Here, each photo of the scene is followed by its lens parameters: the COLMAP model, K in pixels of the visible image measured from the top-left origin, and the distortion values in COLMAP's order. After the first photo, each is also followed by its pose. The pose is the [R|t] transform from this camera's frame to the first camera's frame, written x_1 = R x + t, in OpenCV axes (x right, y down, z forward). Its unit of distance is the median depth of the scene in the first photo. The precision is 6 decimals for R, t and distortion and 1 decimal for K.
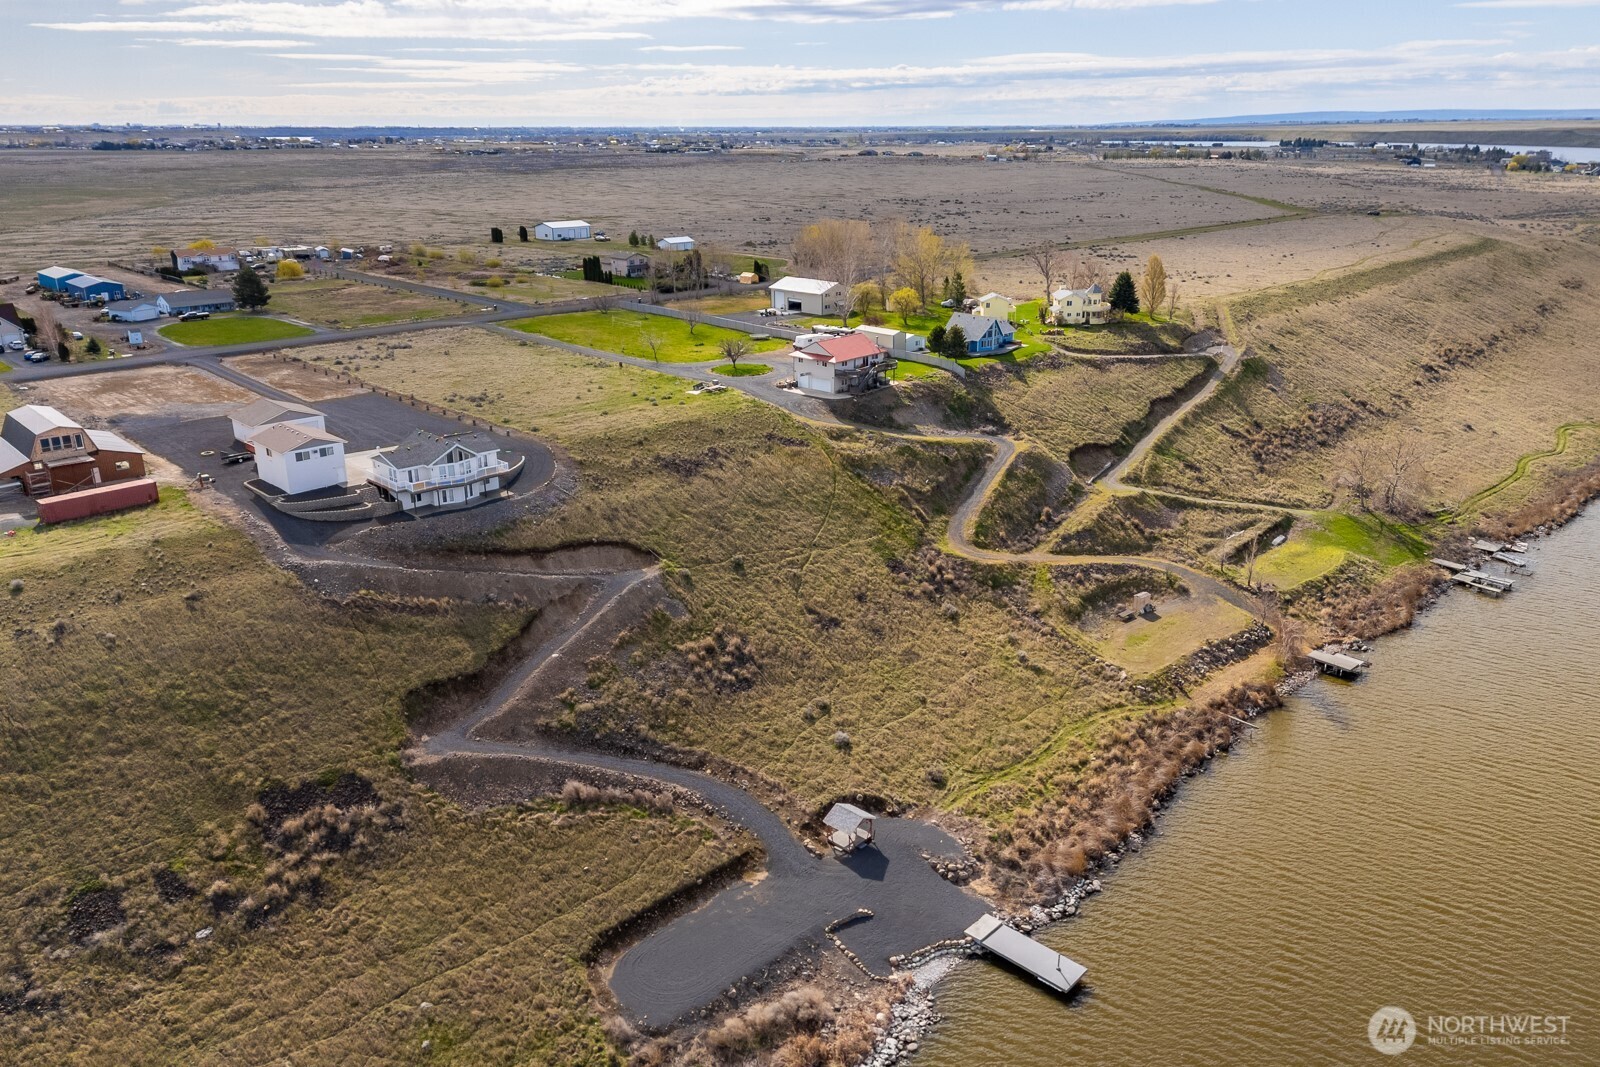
lens RADIAL K [[1190.2, 0, 804.7], [0, 1190.2, 487.4], [0, 0, 1]] dist [0.077155, -0.081376]
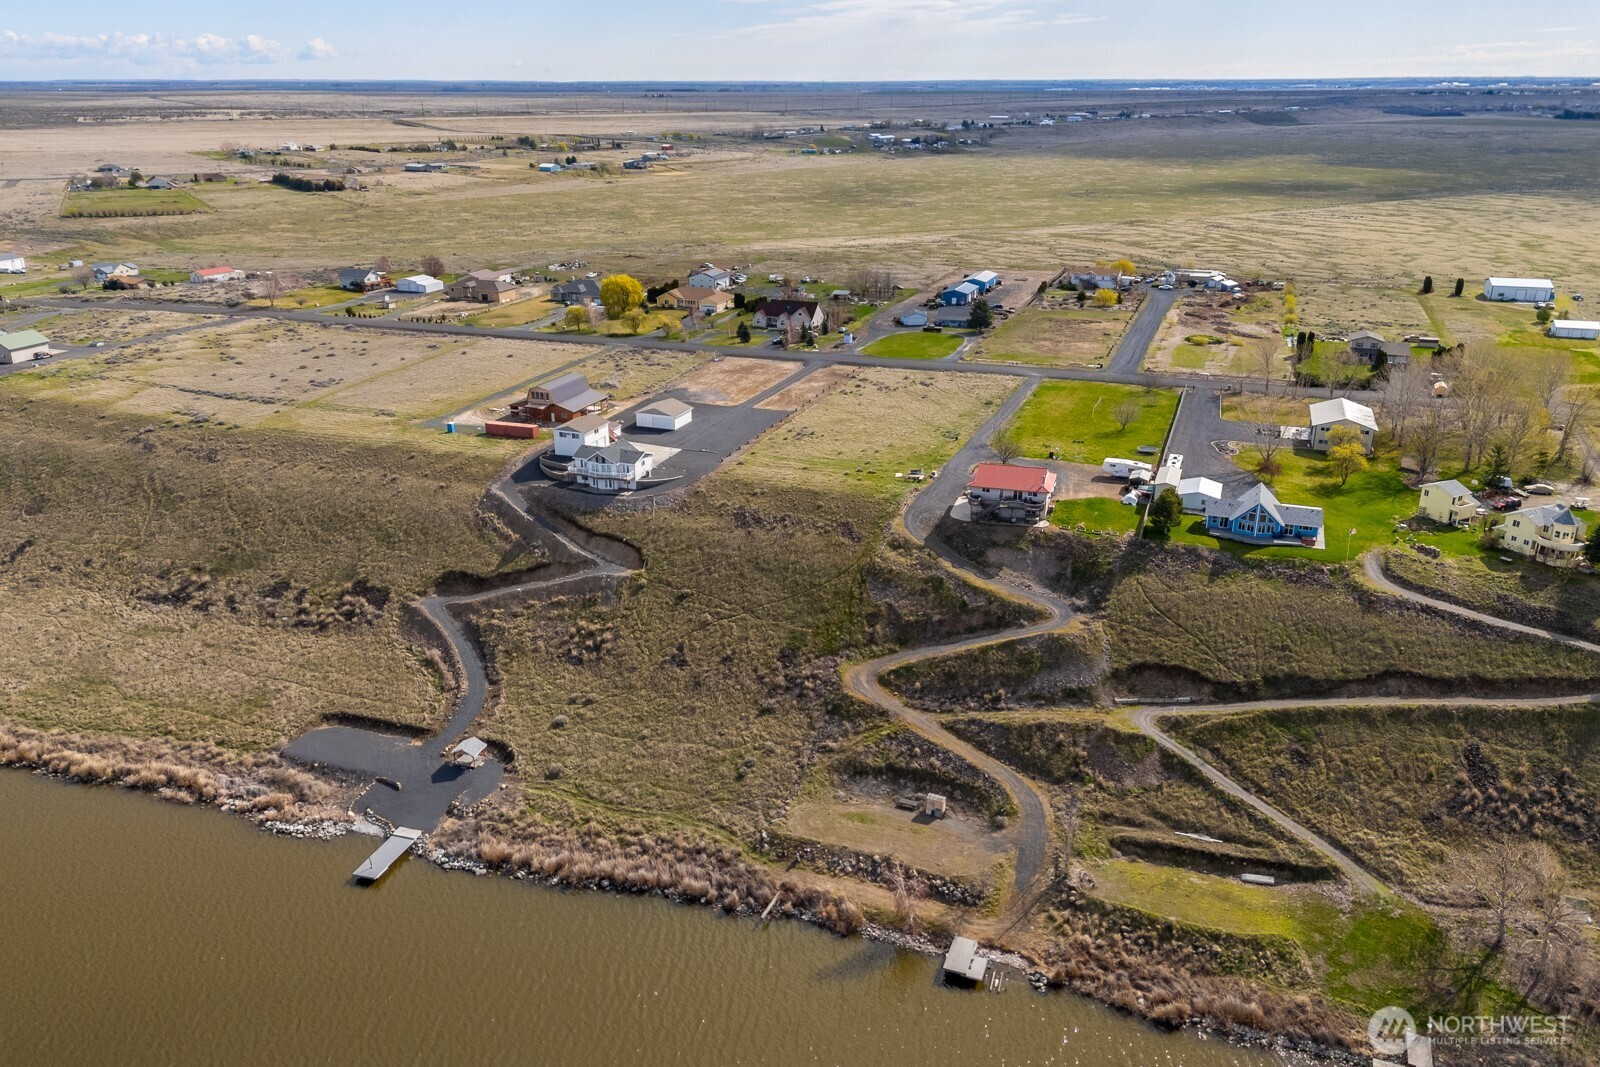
lens RADIAL K [[1190.2, 0, 796.6], [0, 1190.2, 512.8], [0, 0, 1]] dist [0.077155, -0.081376]
pose [[0.431870, 0.310394, -0.846843, 1.057641], [-0.262203, 0.941573, 0.211399, -0.325463], [0.862982, 0.130748, 0.488023, 0.432608]]
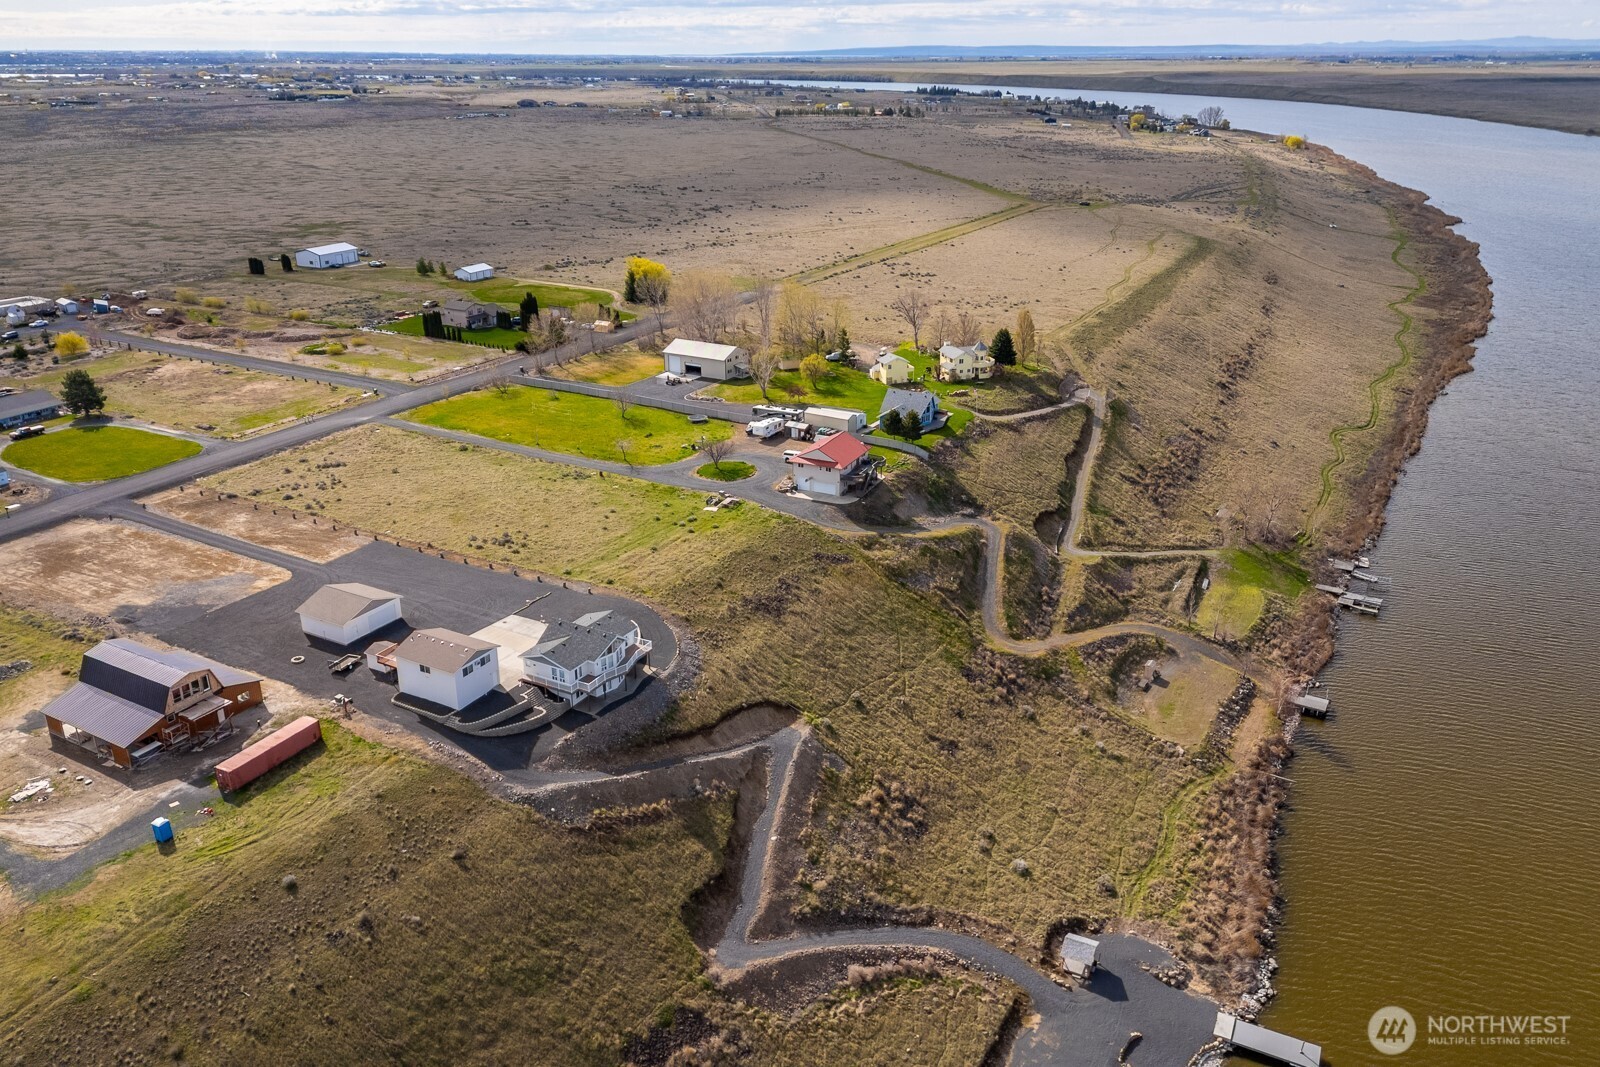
lens RADIAL K [[1190.2, 0, 802.1], [0, 1190.2, 516.8], [0, 0, 1]] dist [0.077155, -0.081376]
pose [[0.956539, -0.099860, 0.273972, -0.369538], [0.078966, 0.993136, 0.086287, -0.191623], [-0.280708, -0.060902, 0.957859, -0.005770]]
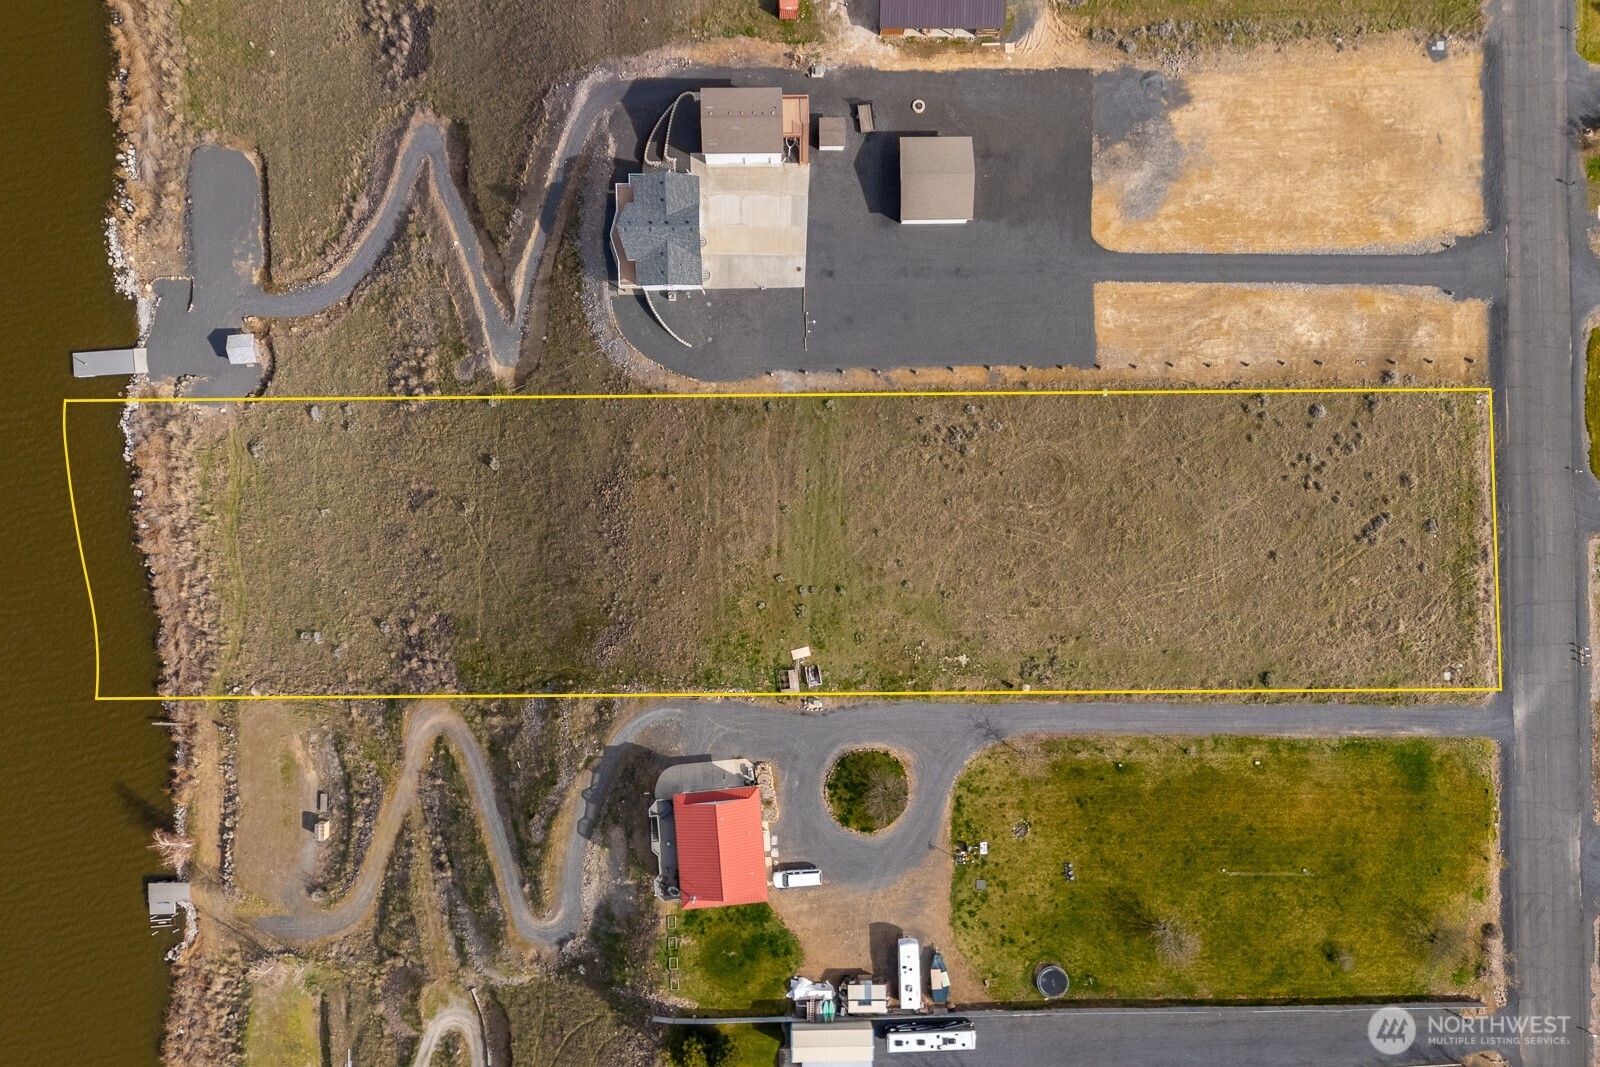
lens RADIAL K [[1190.2, 0, 800.6], [0, 1190.2, 574.7], [0, 0, 1]] dist [0.077155, -0.081376]
pose [[-0.675870, 0.736989, -0.006889, -0.155665], [-0.238909, -0.210234, 0.948011, -0.994154], [0.697225, 0.642378, 0.318164, 0.885667]]
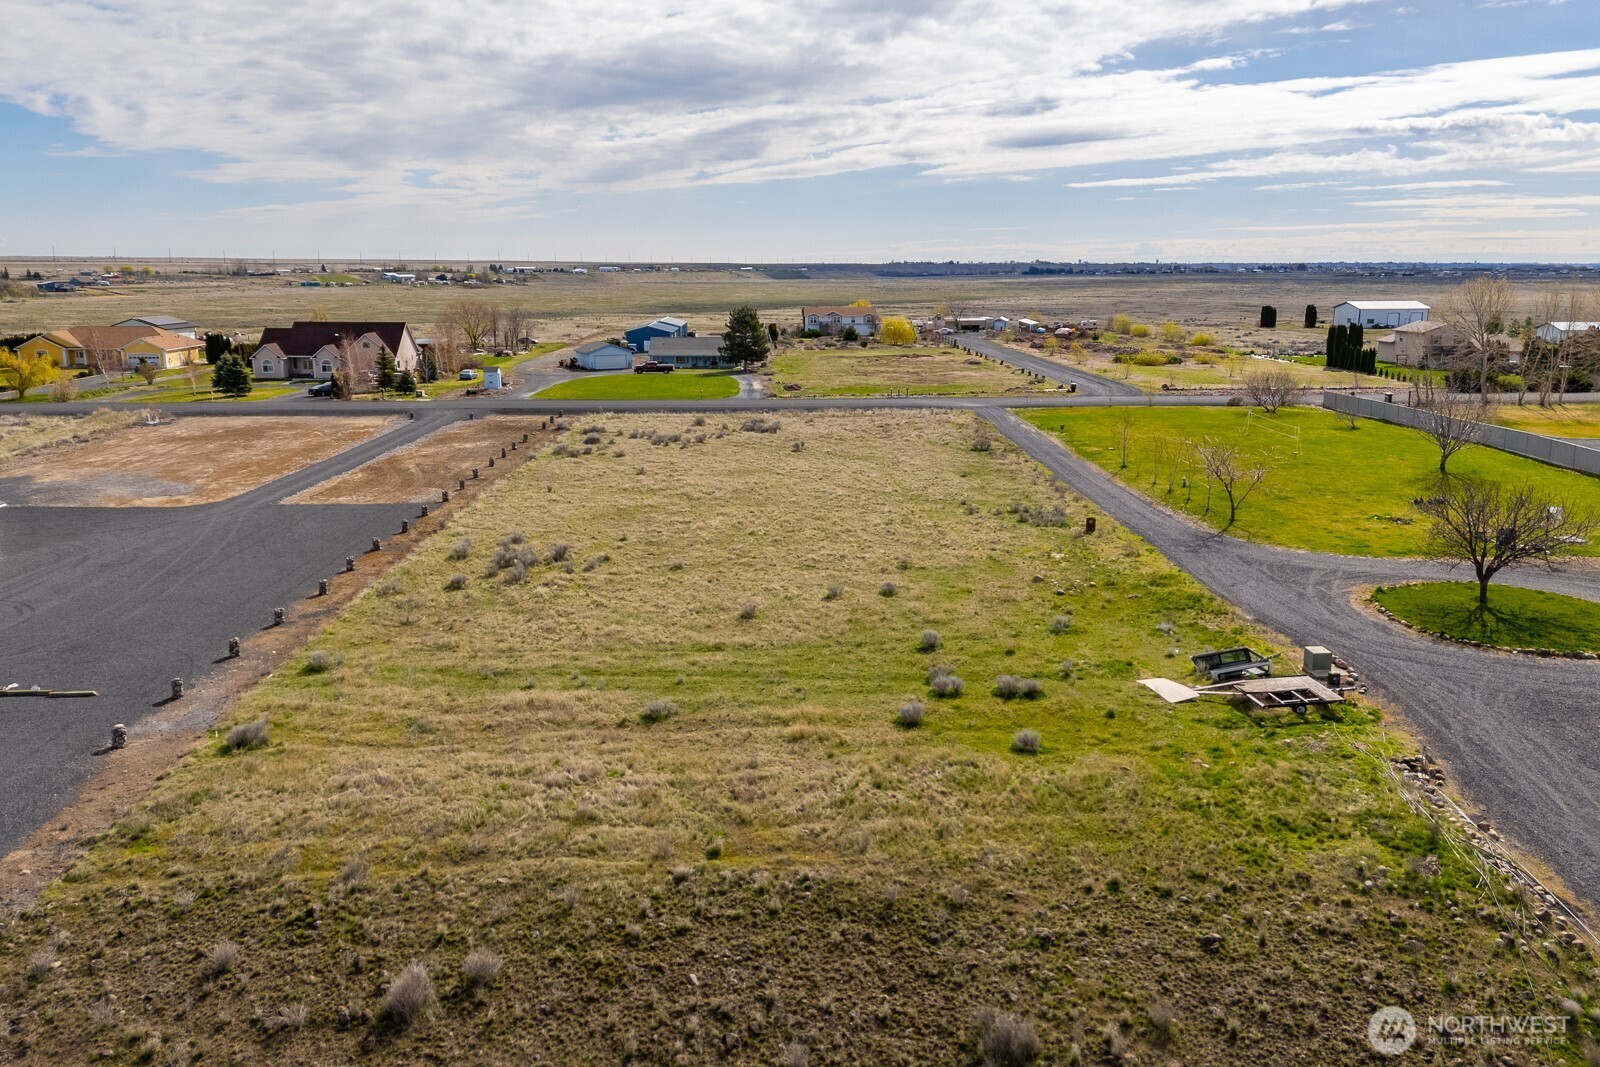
lens RADIAL K [[1190.2, 0, 806.2], [0, 1190.2, 526.9], [0, 0, 1]] dist [0.077155, -0.081376]
pose [[0.750230, 0.147762, -0.644455, -0.006459], [-0.196908, 0.980412, -0.004436, -0.117079], [0.631176, 0.130226, 0.764630, 0.964742]]
